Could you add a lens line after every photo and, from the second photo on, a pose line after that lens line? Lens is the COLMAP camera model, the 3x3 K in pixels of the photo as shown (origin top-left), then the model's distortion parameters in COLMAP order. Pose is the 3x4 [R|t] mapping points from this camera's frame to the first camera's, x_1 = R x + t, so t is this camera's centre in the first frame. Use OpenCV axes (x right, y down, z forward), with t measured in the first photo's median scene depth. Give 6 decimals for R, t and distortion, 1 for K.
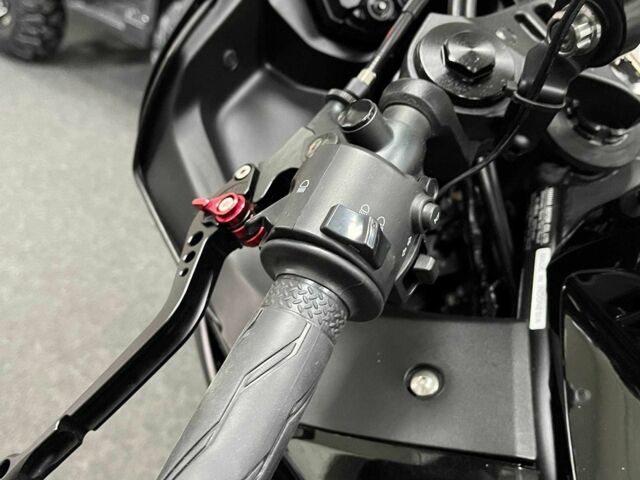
lens RADIAL K [[635.3, 0, 320.0], [0, 635.3, 239.0], [0, 0, 1]] dist [0.015642, 0.000000]
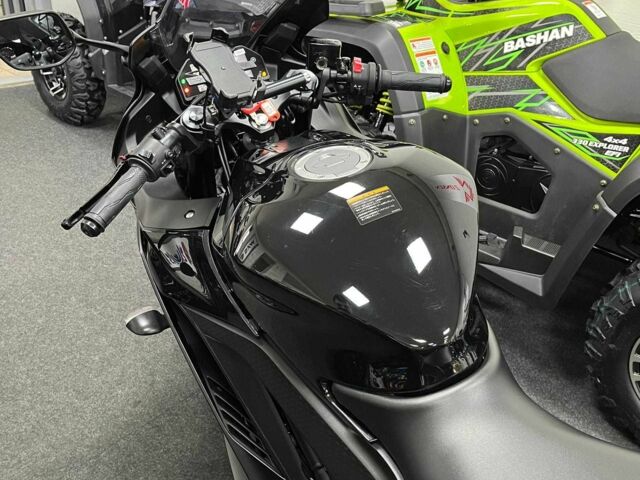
lens RADIAL K [[635.3, 0, 319.2], [0, 635.3, 240.3], [0, 0, 1]] dist [0.015642, 0.000000]
pose [[0.998361, 0.013346, -0.055660, 0.262494], [-0.018719, 0.995093, -0.097157, 0.171556], [0.054090, 0.098040, 0.993711, -0.572446]]
